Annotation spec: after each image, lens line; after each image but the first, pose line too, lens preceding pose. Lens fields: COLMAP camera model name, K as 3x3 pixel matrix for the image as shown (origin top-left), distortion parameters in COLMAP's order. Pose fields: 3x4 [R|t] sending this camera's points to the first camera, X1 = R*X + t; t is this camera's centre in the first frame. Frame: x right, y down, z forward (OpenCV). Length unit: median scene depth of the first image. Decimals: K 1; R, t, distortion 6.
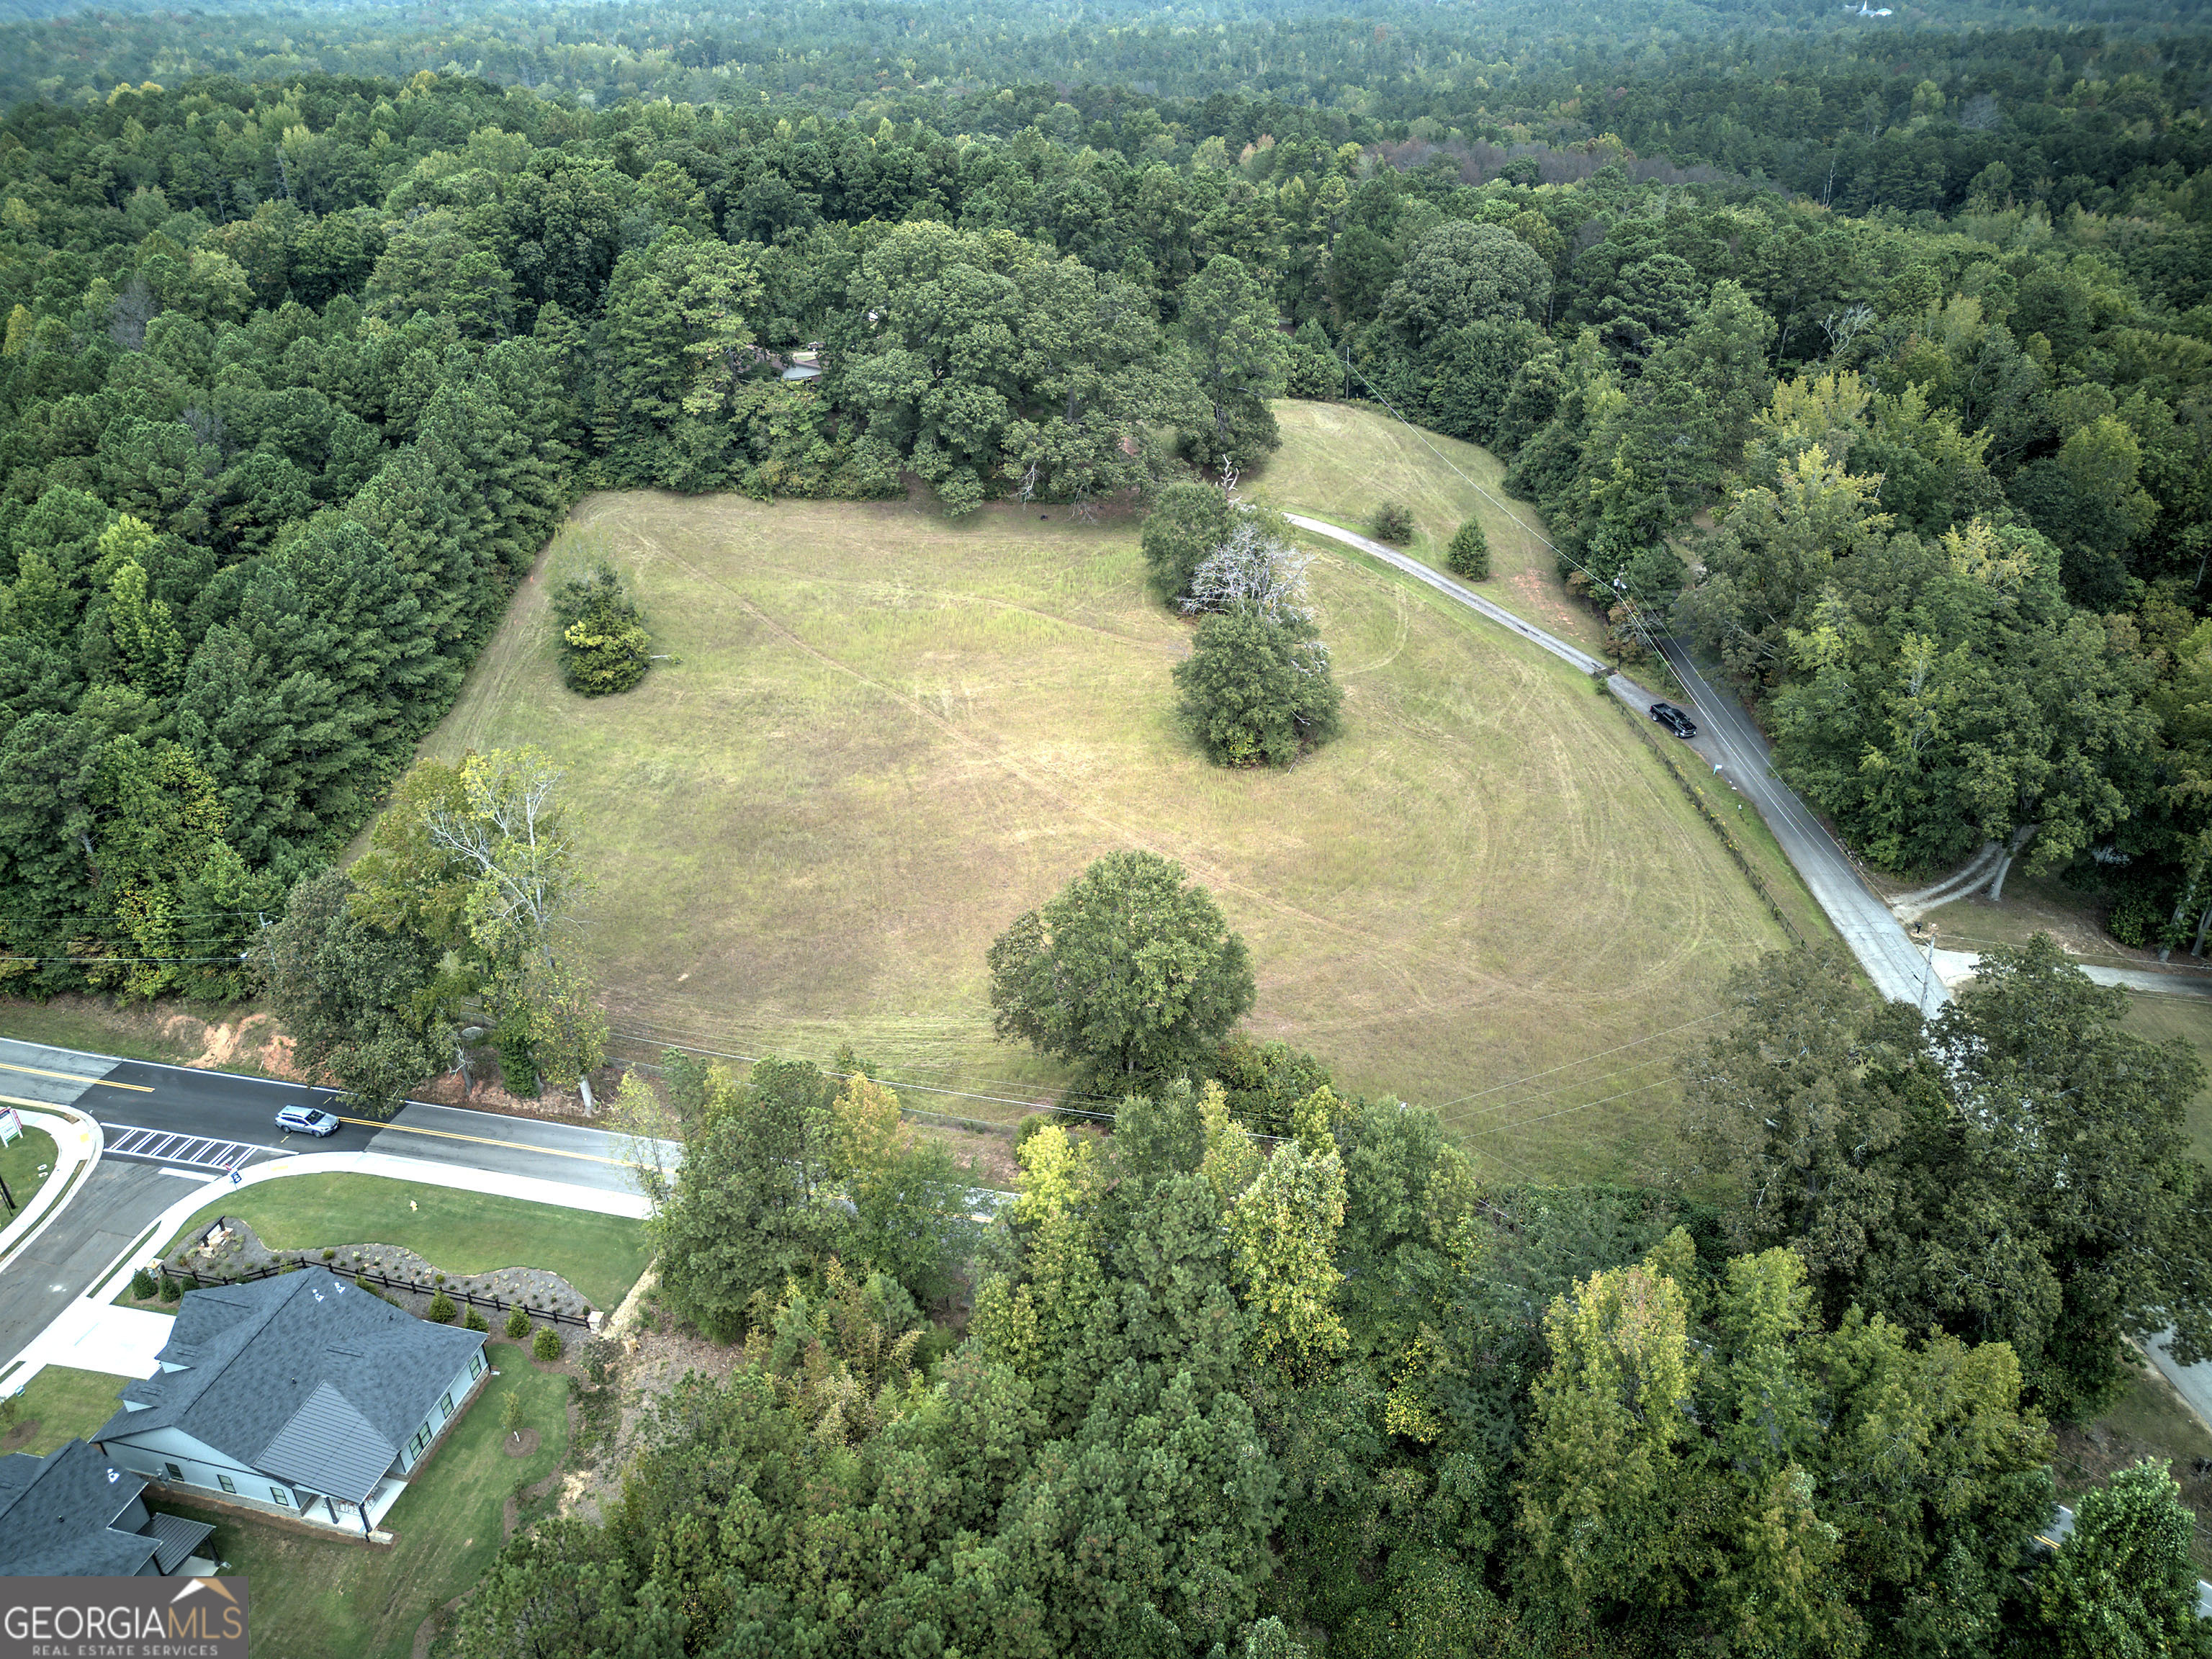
lens RADIAL K [[1560.9, 0, 1109.8], [0, 1560.9, 831.0], [0, 0, 1]] dist [0.069823, -0.062000]
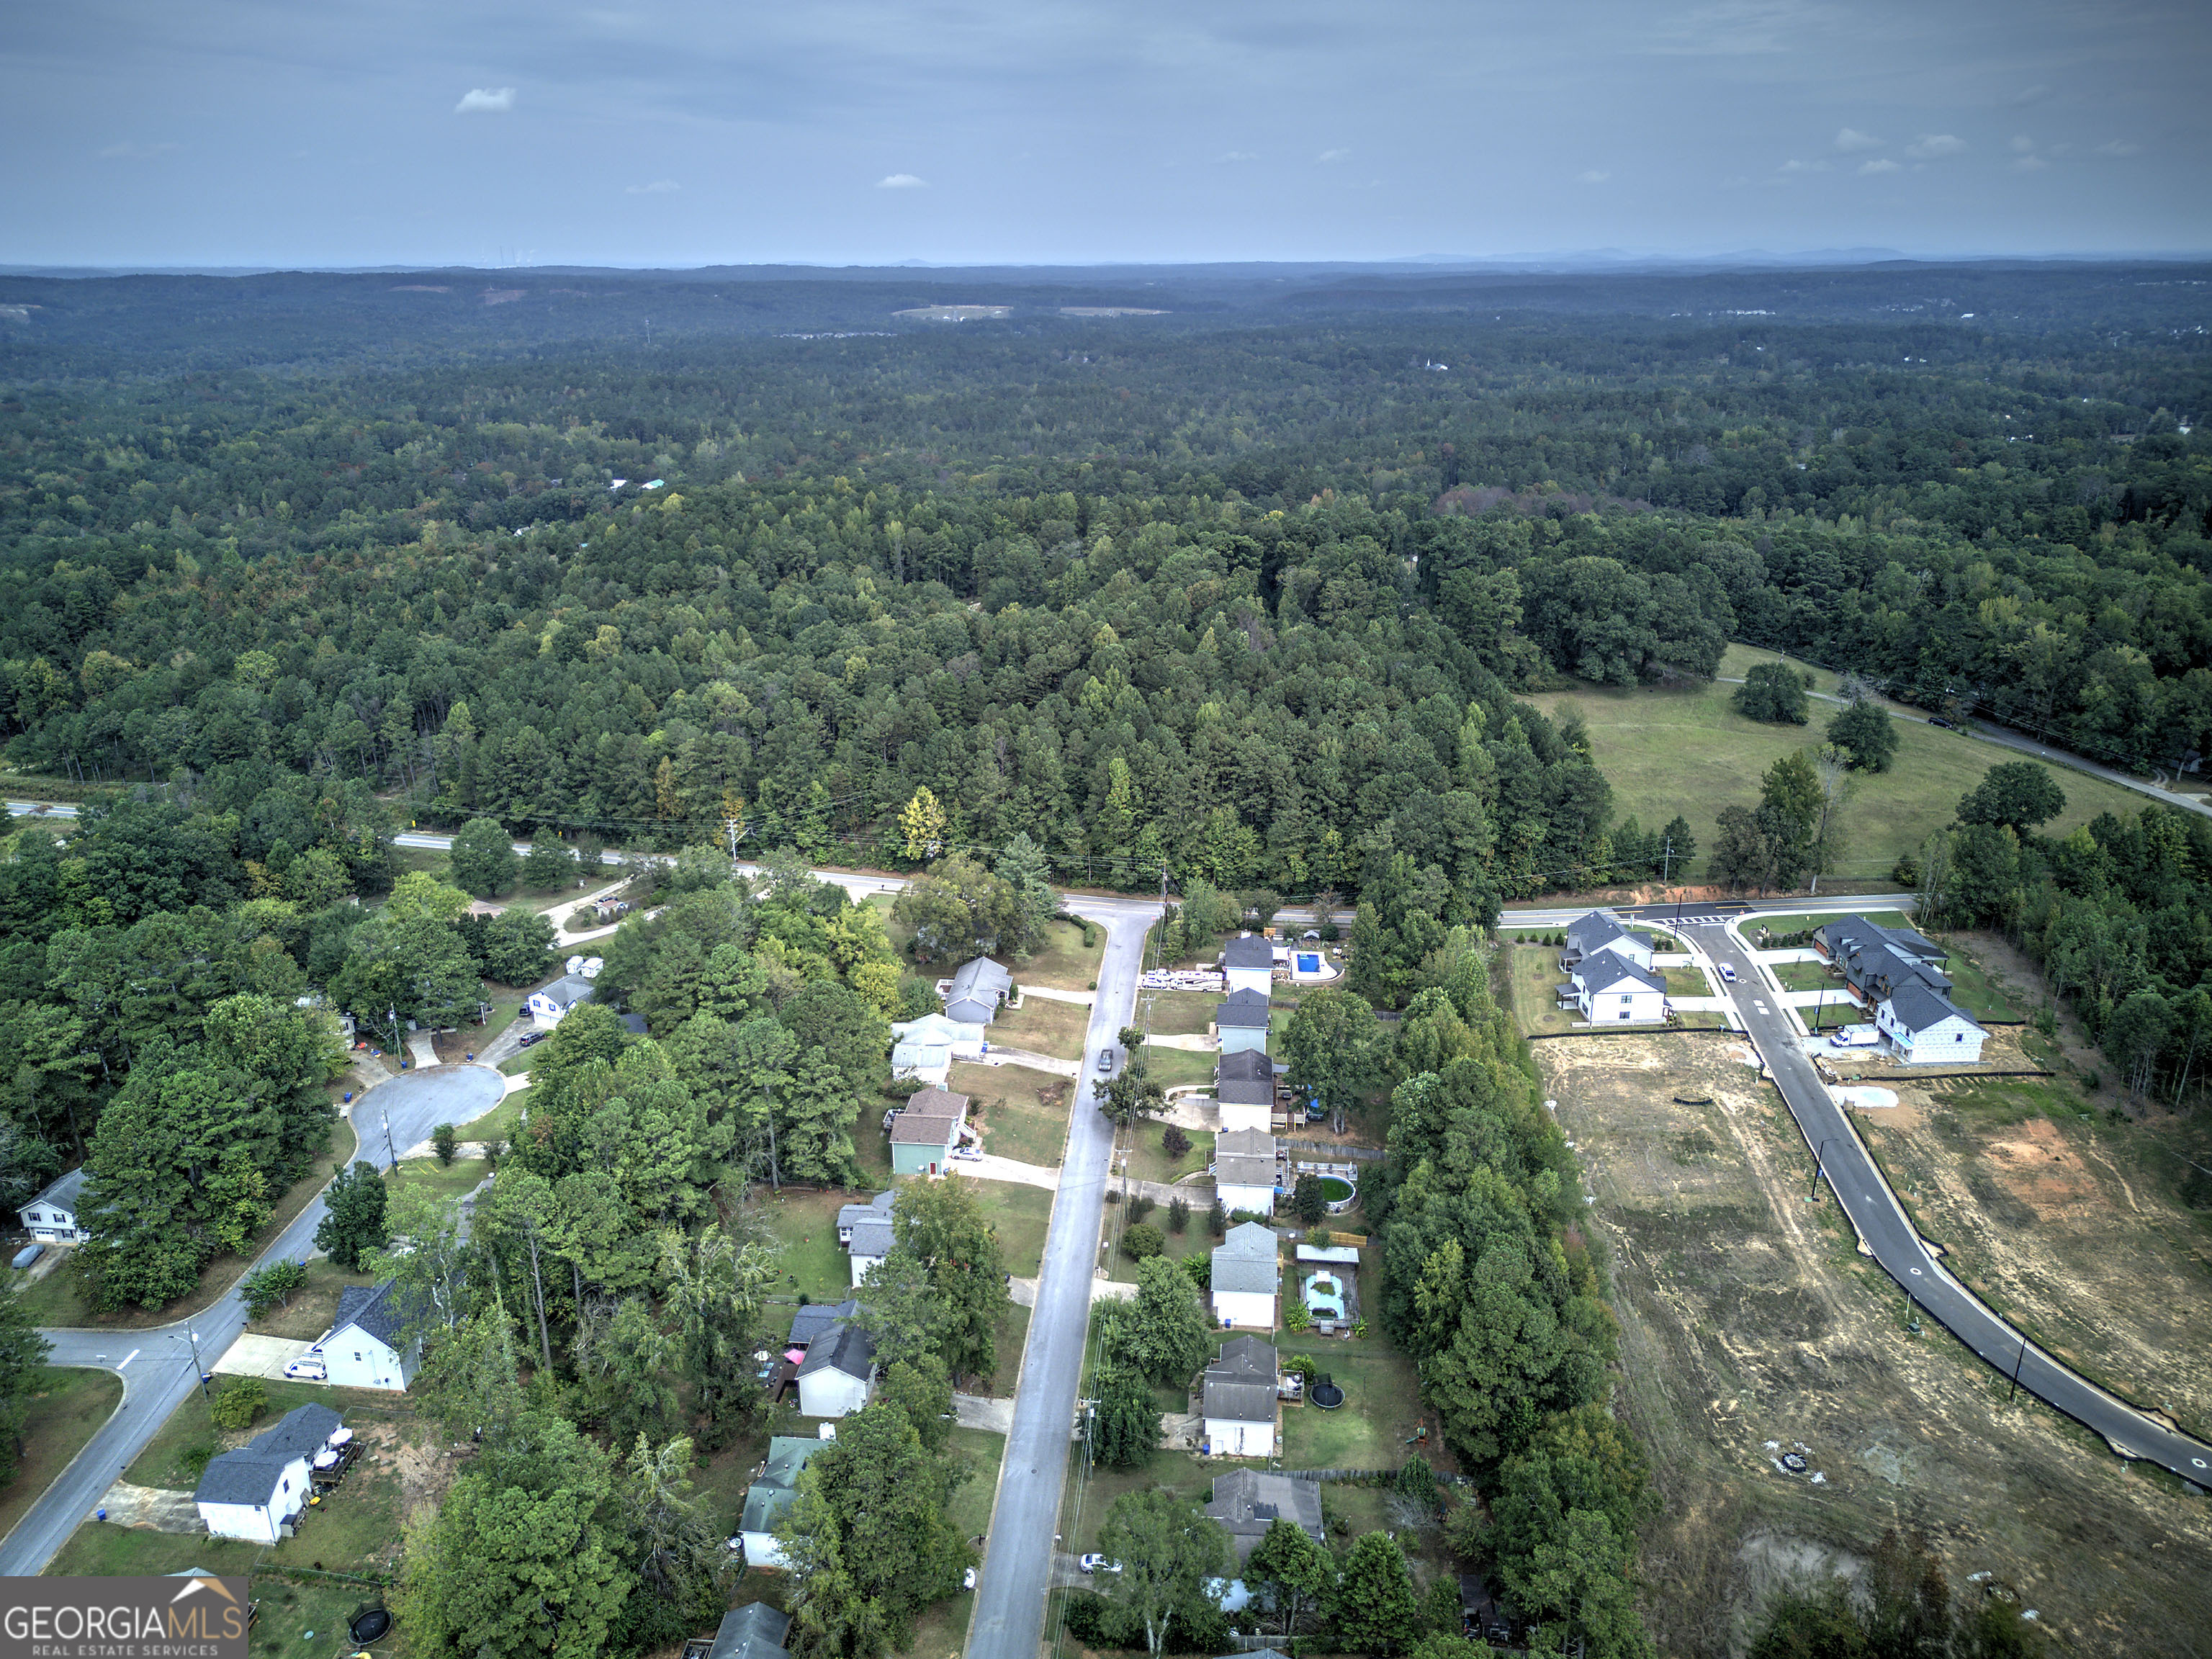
lens RADIAL K [[1560.9, 0, 1110.3], [0, 1560.9, 834.8], [0, 0, 1]] dist [0.069823, -0.062000]
pose [[0.956404, -0.102081, 0.273626, -1.491402], [0.148710, 0.976586, -0.155451, 0.220454], [-0.251351, 0.189365, 0.949191, -0.821307]]
